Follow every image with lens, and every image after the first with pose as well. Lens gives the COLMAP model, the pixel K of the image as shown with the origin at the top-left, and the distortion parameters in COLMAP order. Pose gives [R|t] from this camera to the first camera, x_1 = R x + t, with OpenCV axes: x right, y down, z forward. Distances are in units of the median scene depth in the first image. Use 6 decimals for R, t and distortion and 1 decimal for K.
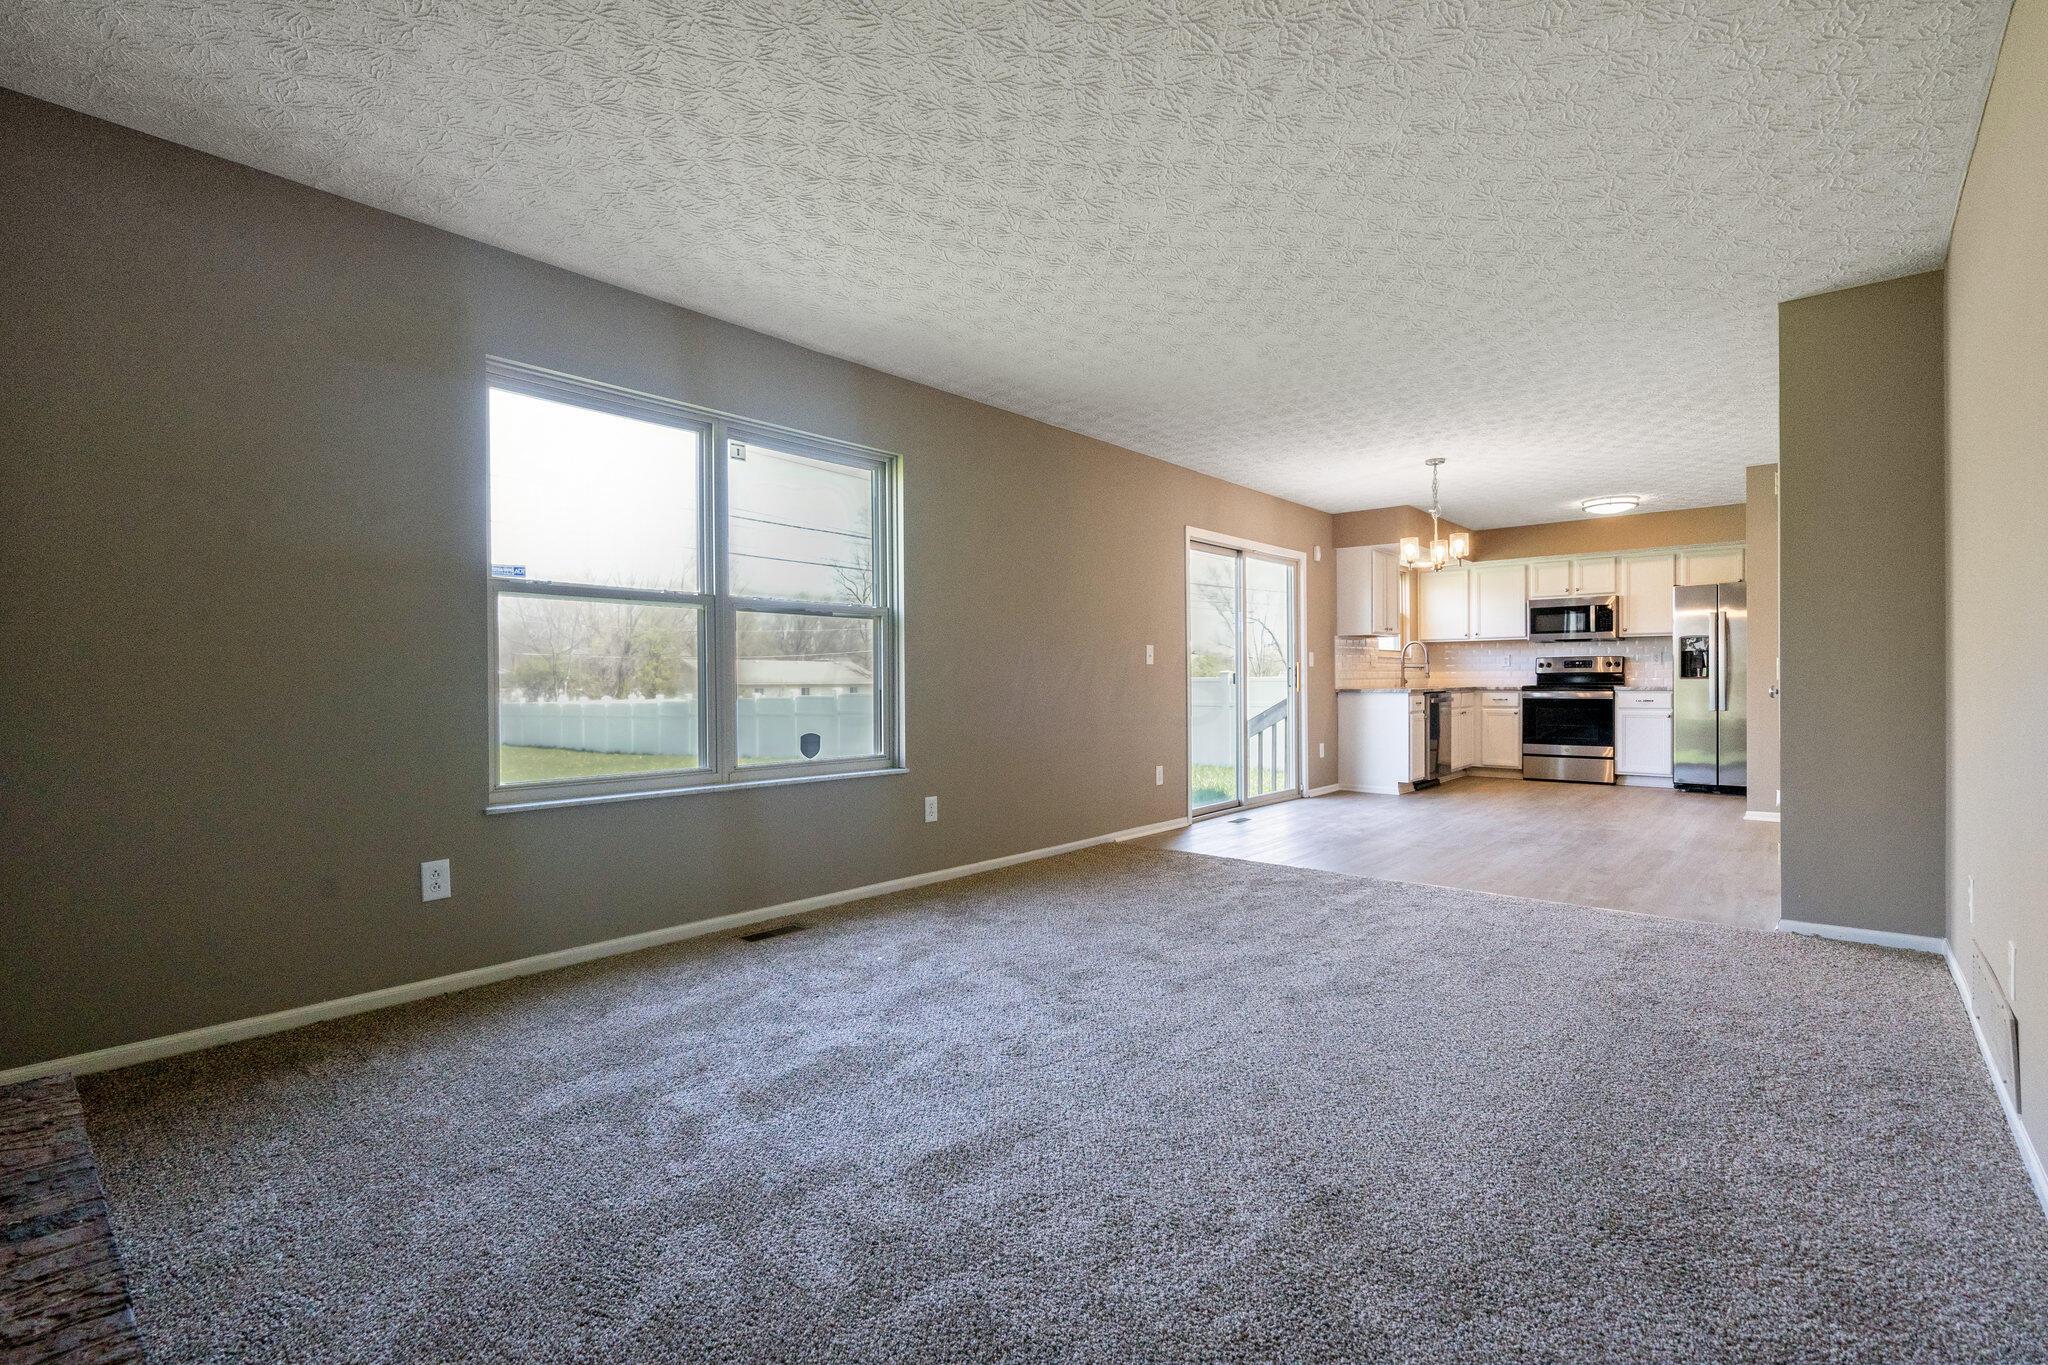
lens RADIAL K [[951.7, 0, 1024.0], [0, 951.7, 682.5], [0, 0, 1]] dist [0.000061, 0.000024]
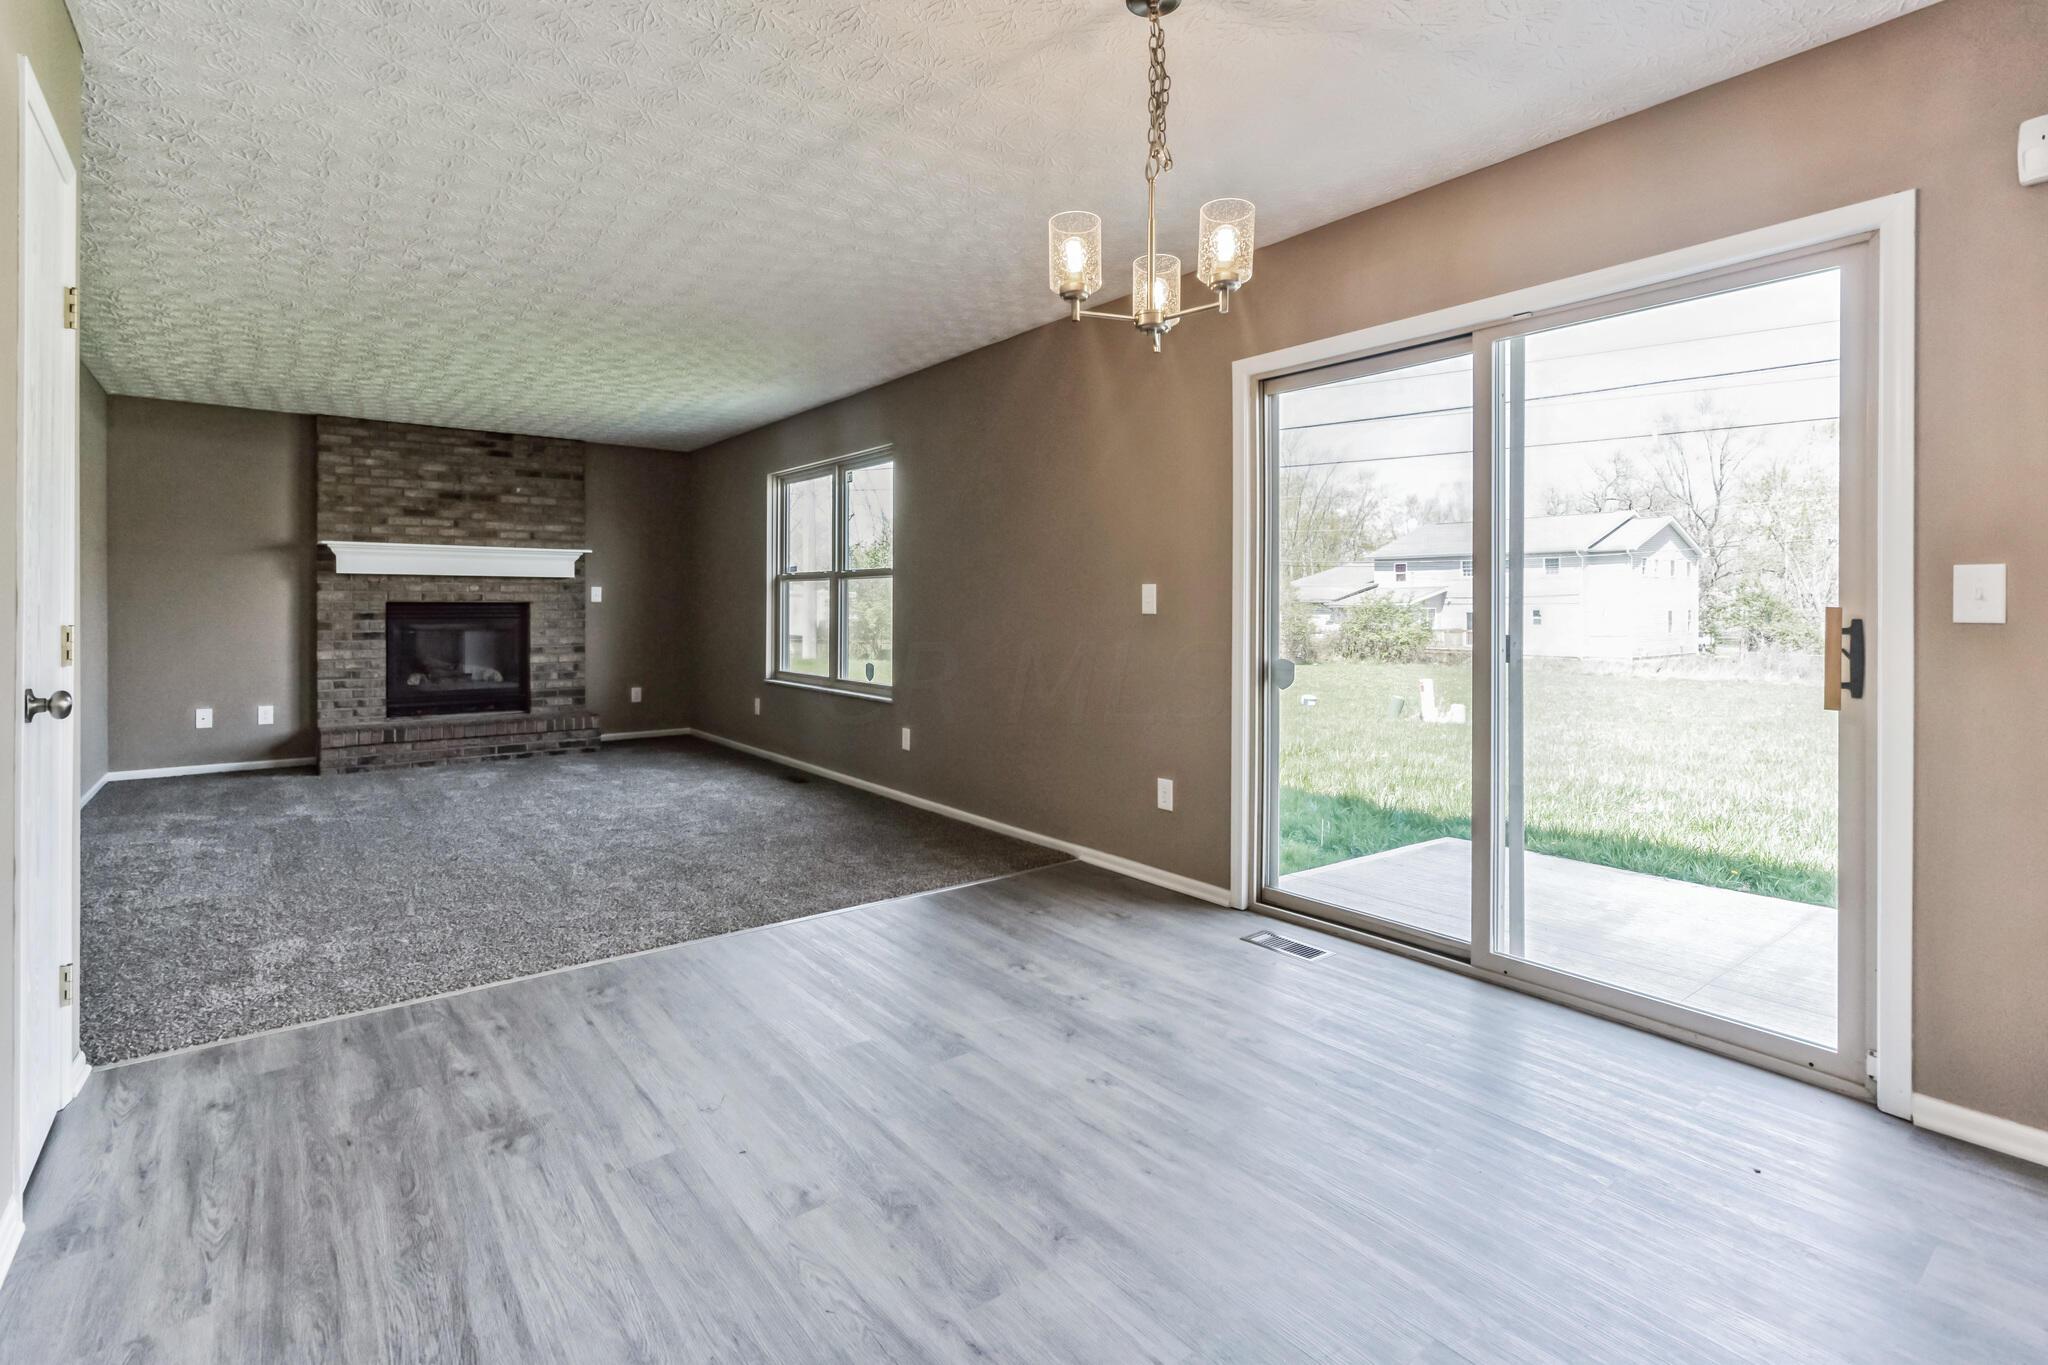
lens RADIAL K [[952.3, 0, 1021.7], [0, 952.3, 607.9], [0, 0, 1]] dist [0.000516, 0.000092]
pose [[-0.197563, 0.007066, -0.980265, 1.012871], [-0.002976, 0.999965, 0.007808, -0.036472], [0.980286, 0.004460, -0.197535, 1.367128]]
